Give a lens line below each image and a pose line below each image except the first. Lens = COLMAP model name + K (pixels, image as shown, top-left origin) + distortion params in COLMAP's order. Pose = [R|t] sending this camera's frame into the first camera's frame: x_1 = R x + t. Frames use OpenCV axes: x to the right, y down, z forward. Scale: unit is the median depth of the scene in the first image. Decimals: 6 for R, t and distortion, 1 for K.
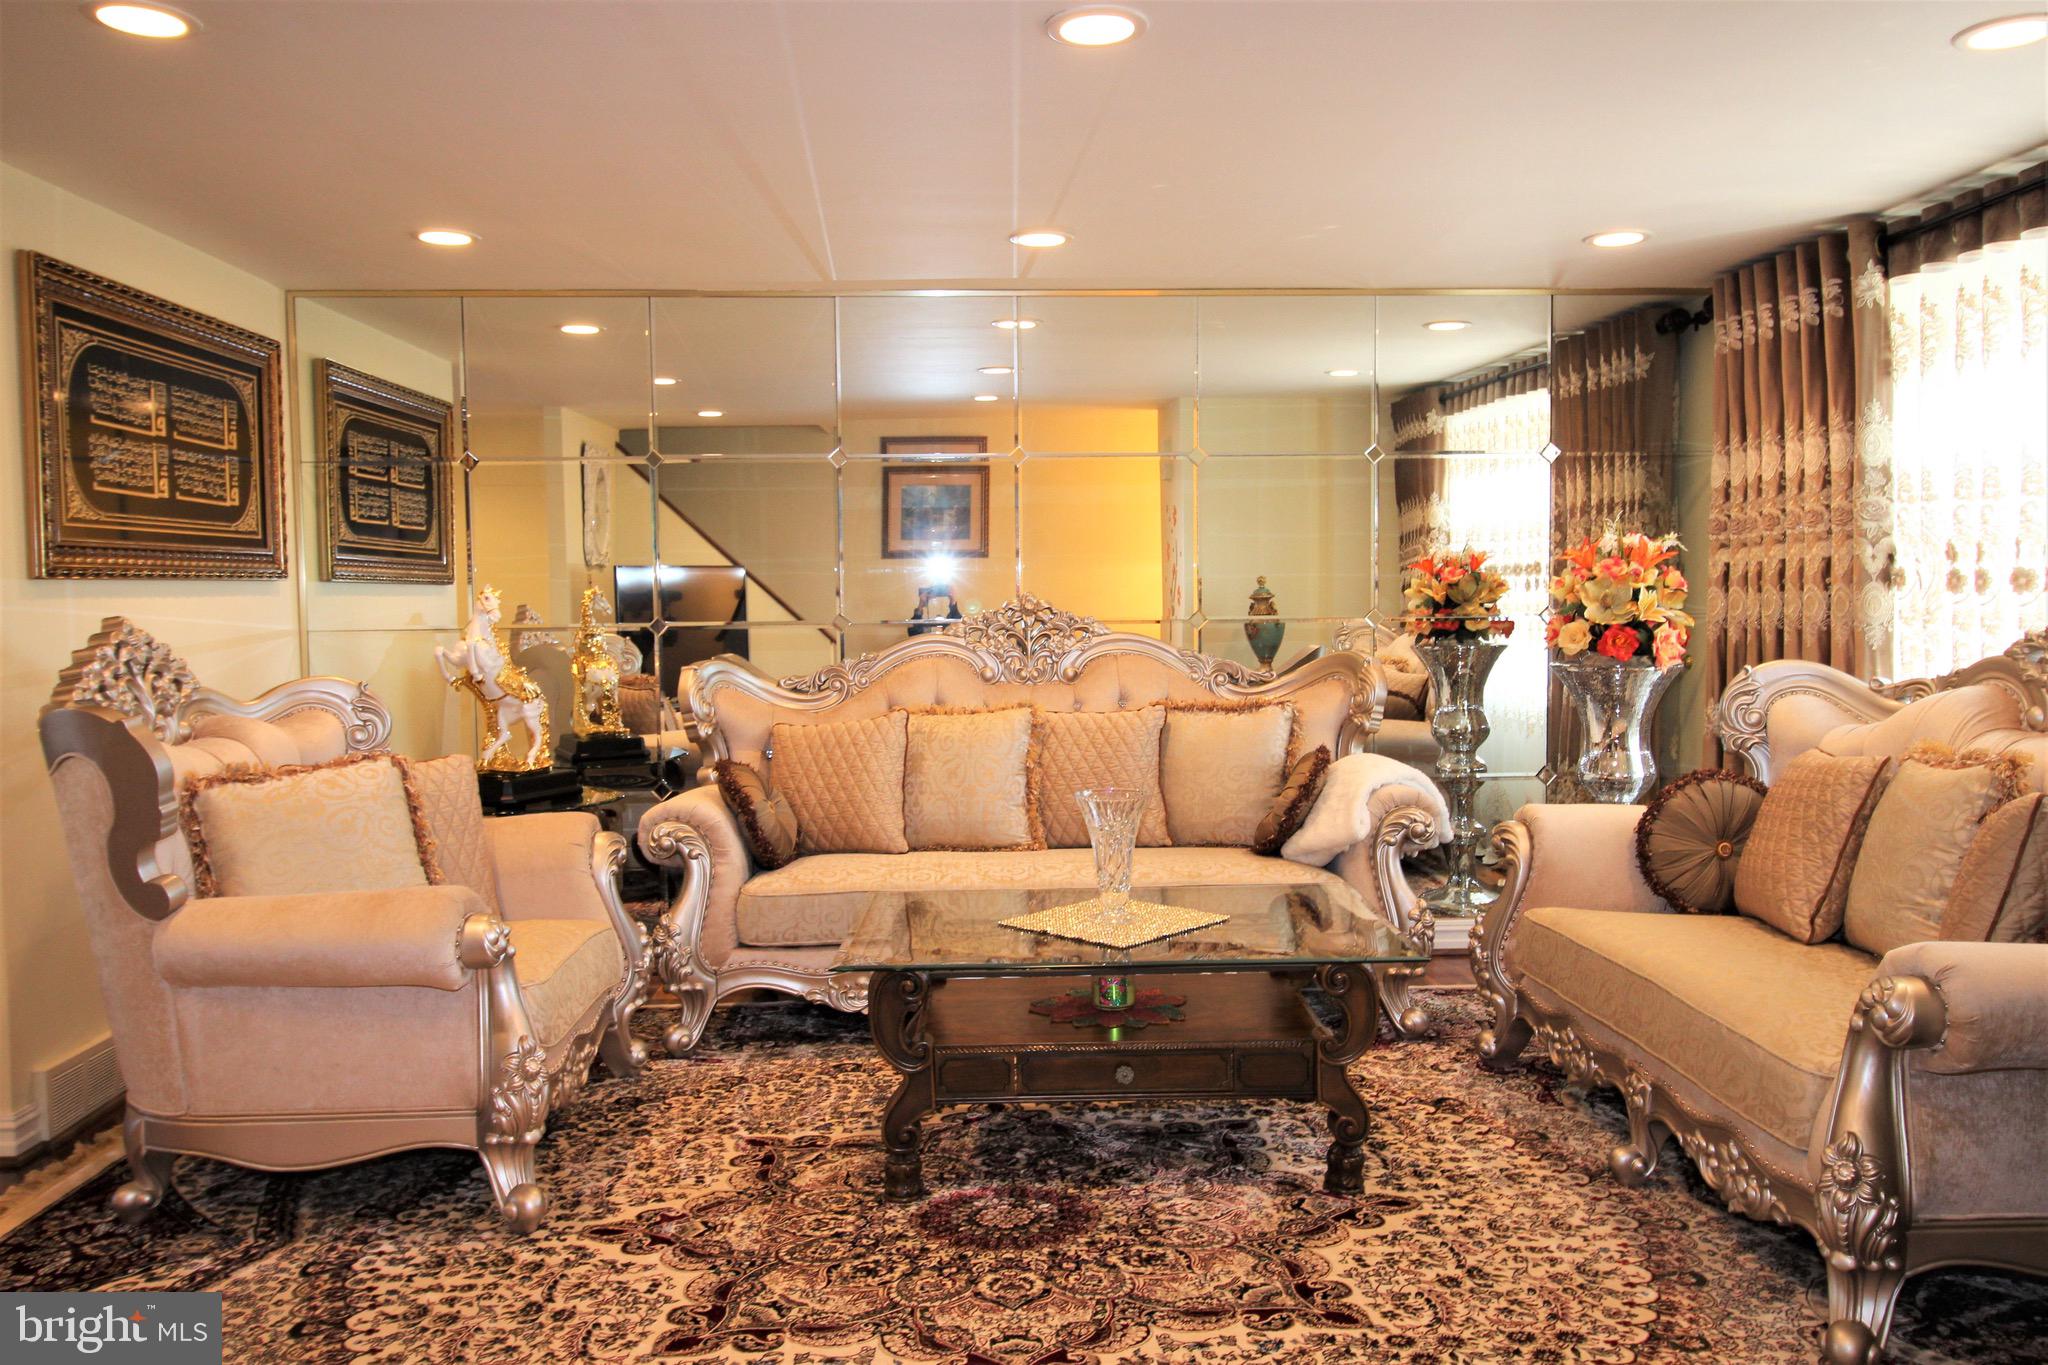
lens RADIAL K [[1535.0, 0, 1024.0], [0, 1535.0, 682.5], [0, 0, 1]] dist [0.009429, -0.004539]
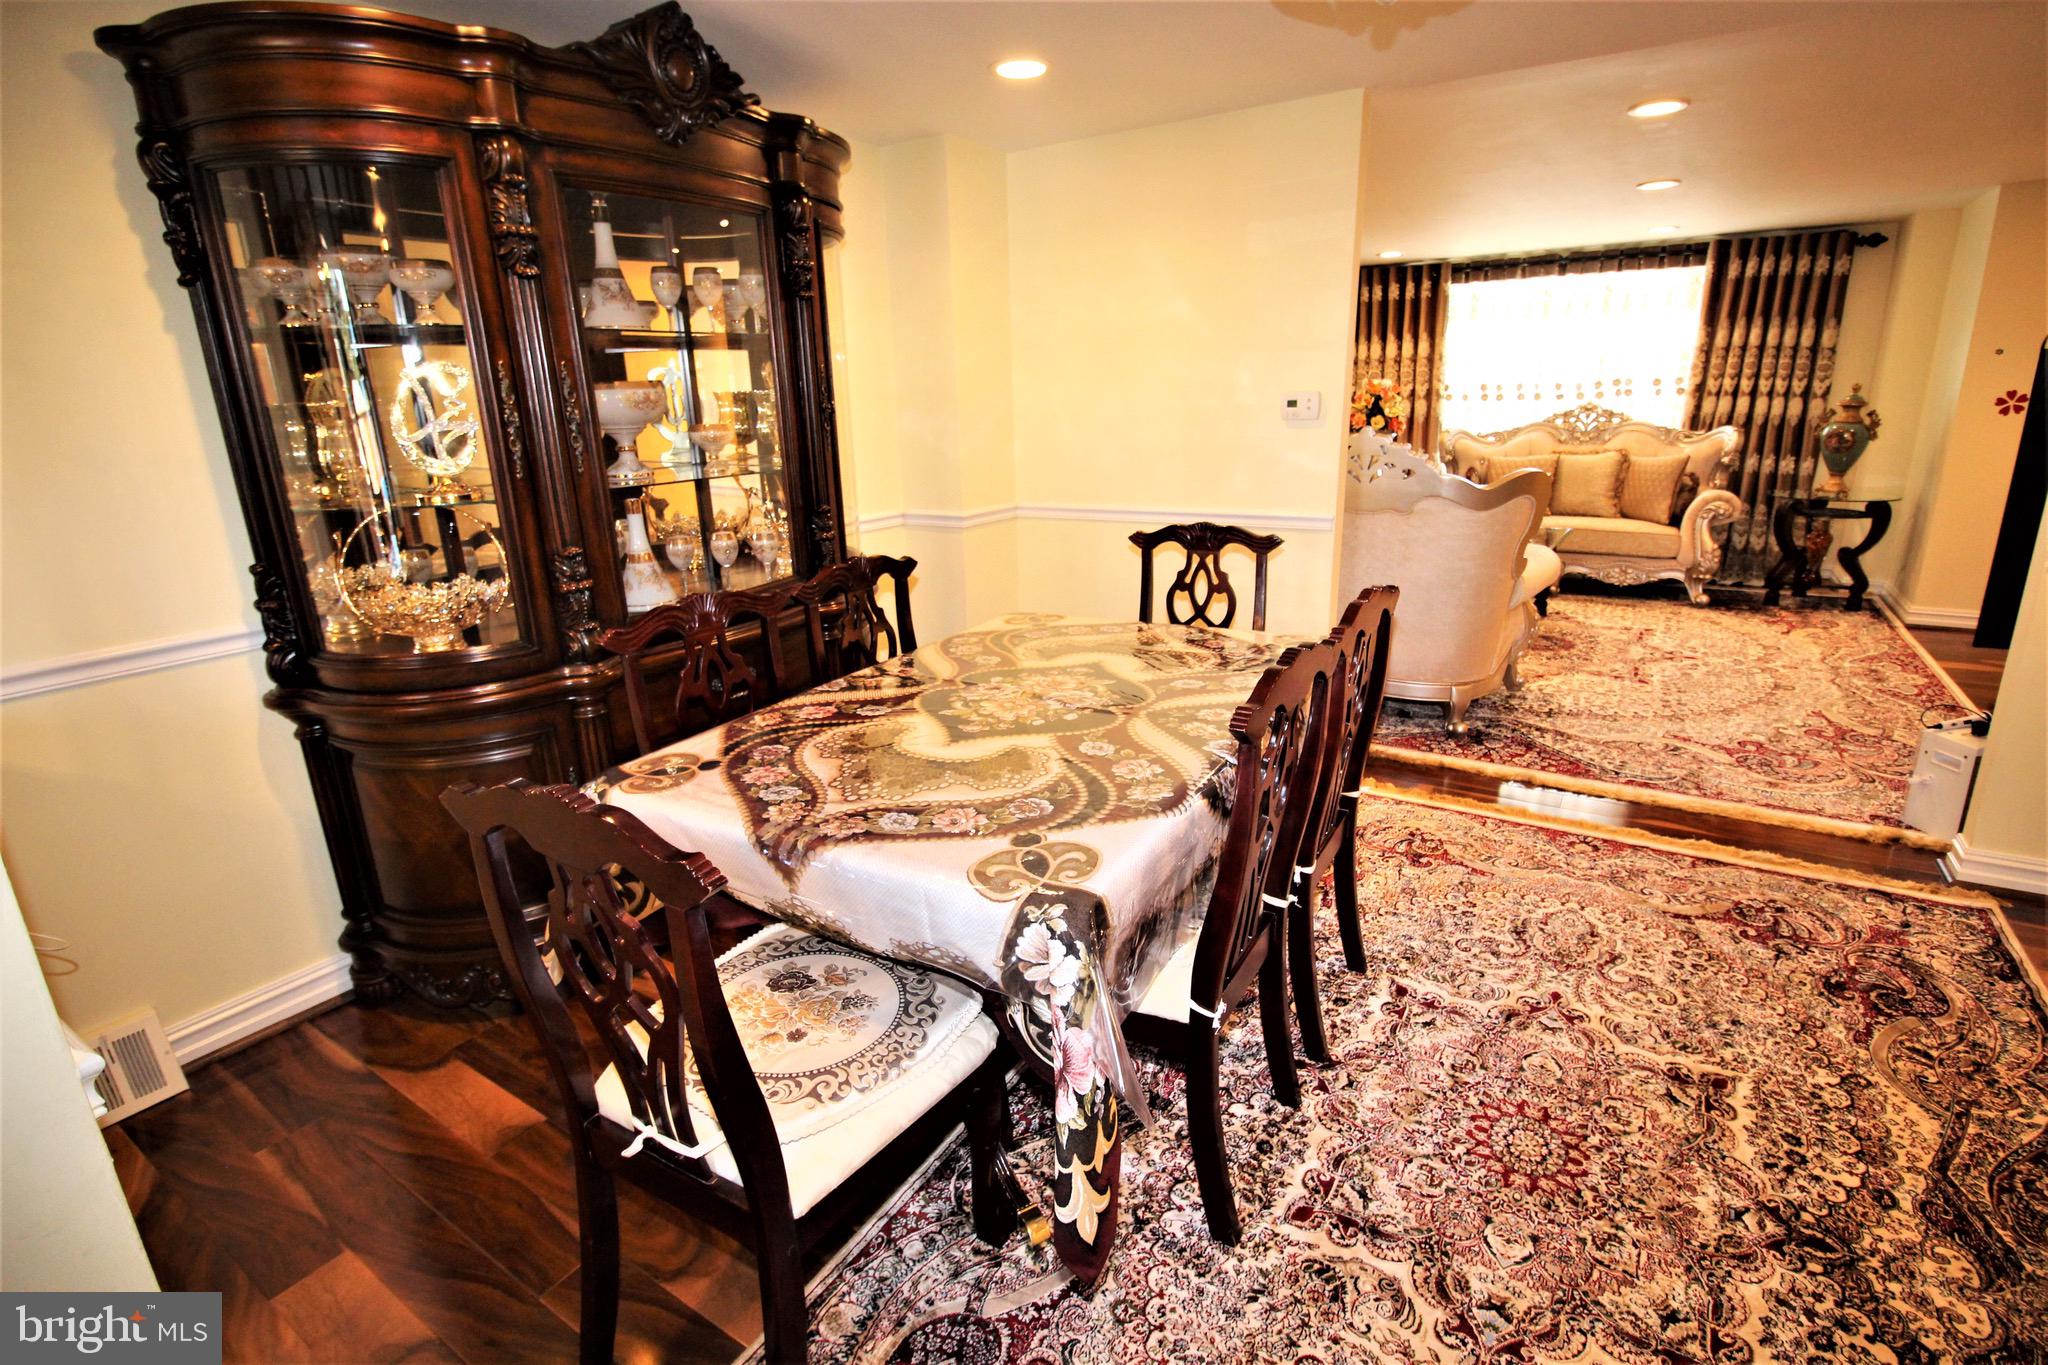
lens RADIAL K [[953.9, 0, 1034.5], [0, 953.9, 671.6], [0, 0, 1]] dist [-0.000760, -0.012907]
pose [[0.582643, -0.230563, 0.779338, -1.756191], [0.068634, 0.969449, 0.235495, -0.055002], [-0.809825, -0.083720, 0.580667, 0.712367]]
